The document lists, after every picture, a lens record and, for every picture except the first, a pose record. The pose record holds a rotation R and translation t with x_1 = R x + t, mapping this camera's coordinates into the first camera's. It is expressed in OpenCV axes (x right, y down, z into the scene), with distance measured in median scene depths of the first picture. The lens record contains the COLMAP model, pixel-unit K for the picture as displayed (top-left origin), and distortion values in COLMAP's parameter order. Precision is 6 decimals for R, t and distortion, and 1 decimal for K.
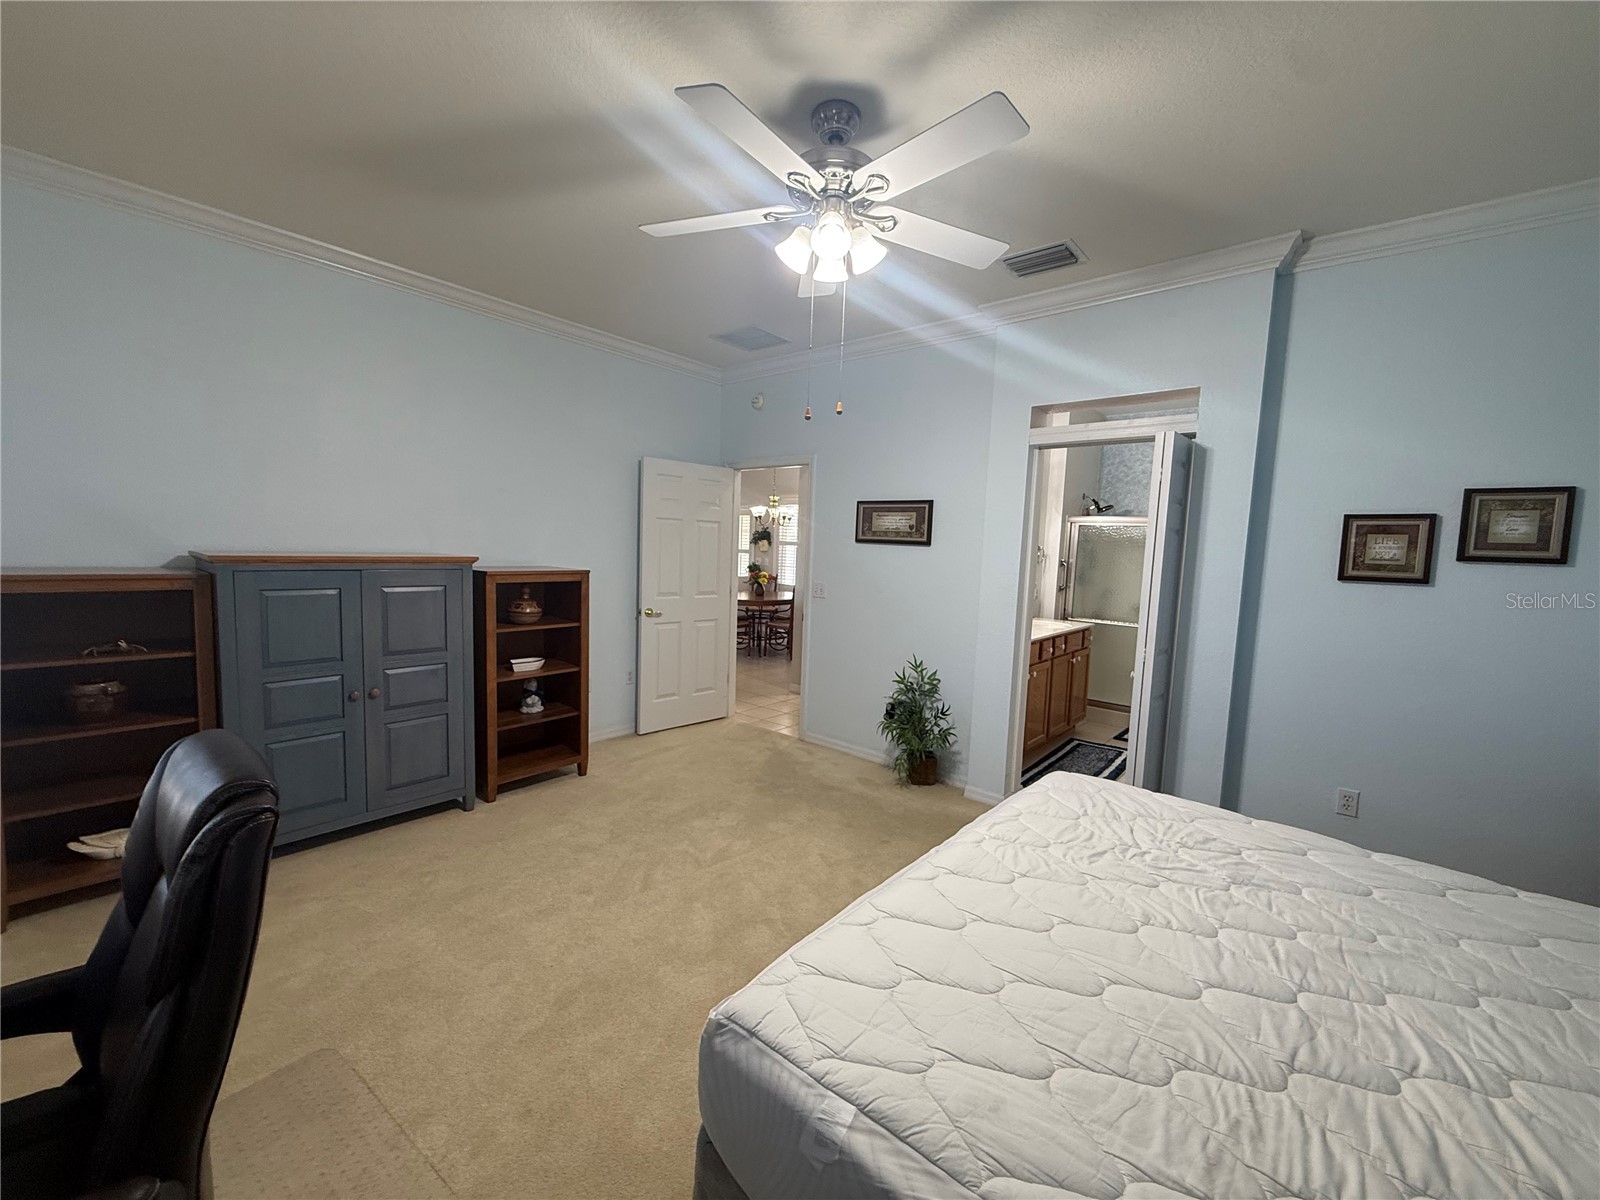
lens RADIAL K [[638.5, 0, 806.0], [0, 638.5, 612.2], [0, 0, 1]] dist [0.001440, -0.000584]
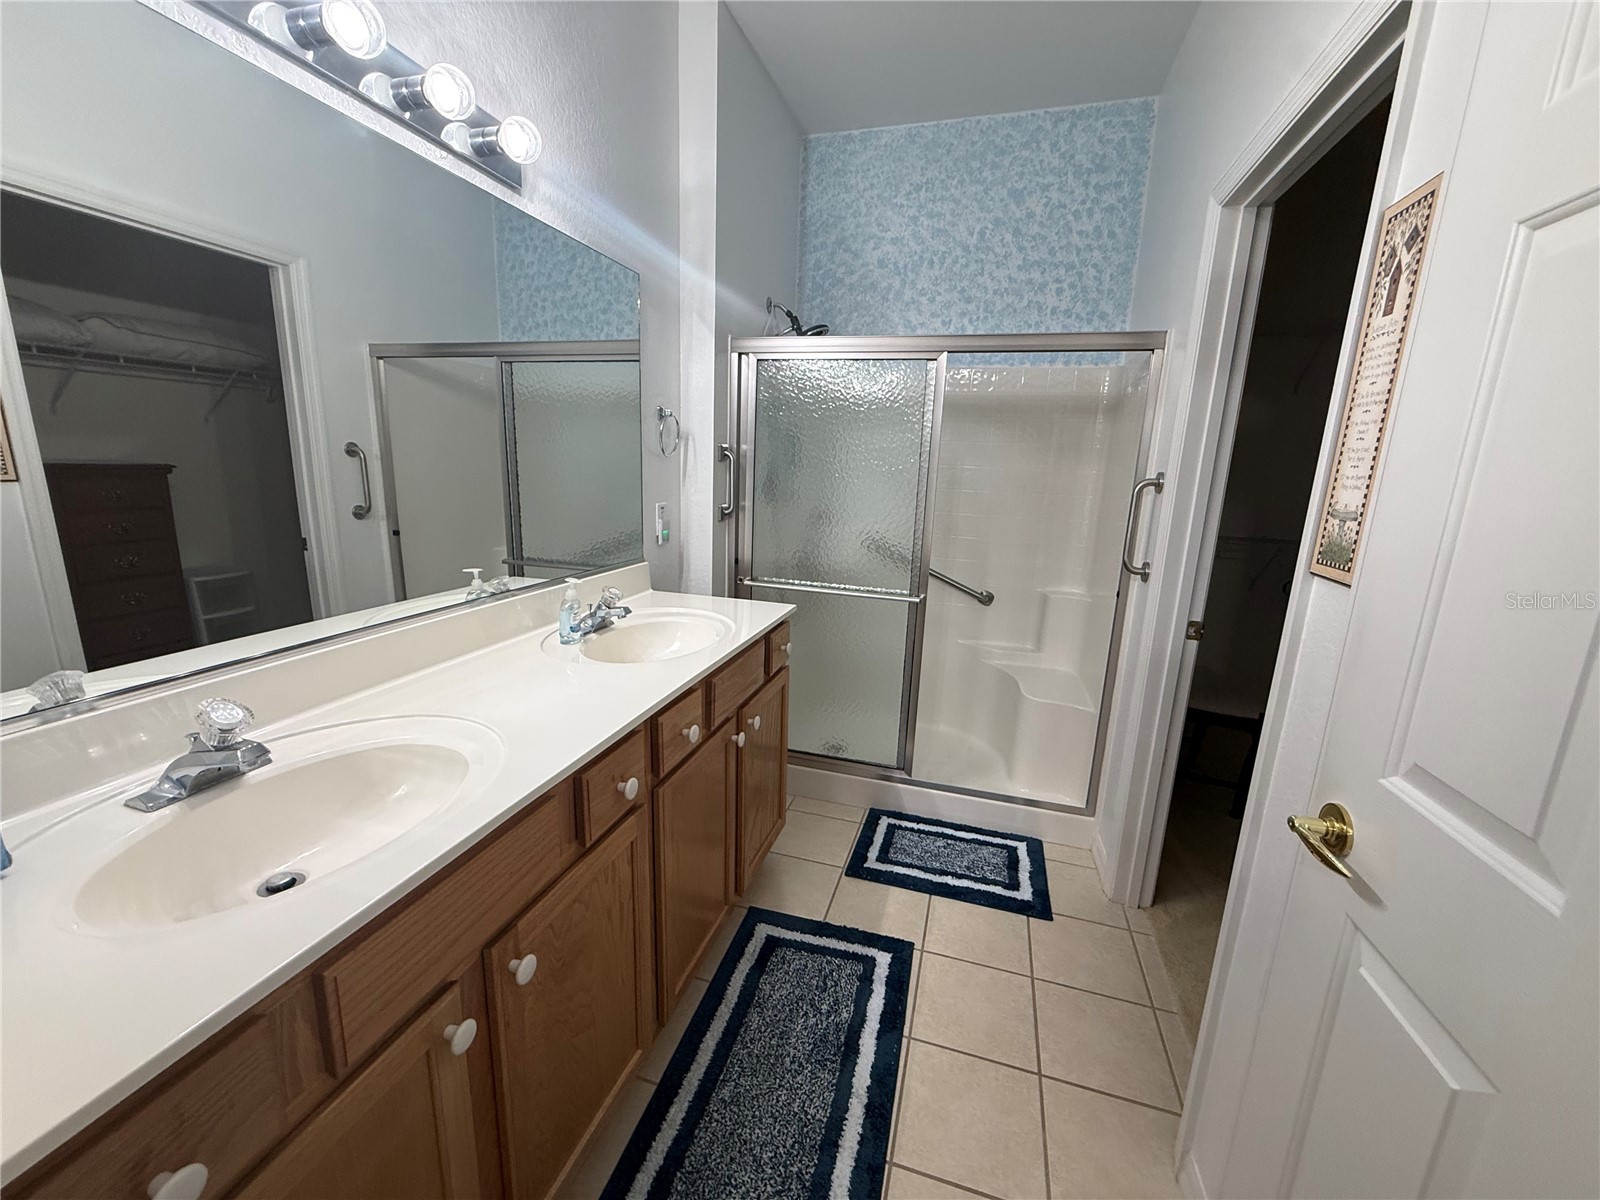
lens RADIAL K [[638.5, 0, 802.1], [0, 638.5, 598.2], [0, 0, 1]] dist [0.001440, -0.000584]
pose [[0.919864, -0.092990, 0.381056, 0.278763], [0.042371, 0.989364, 0.139155, -0.038454], [-0.389943, -0.111858, 0.914020, 0.581662]]
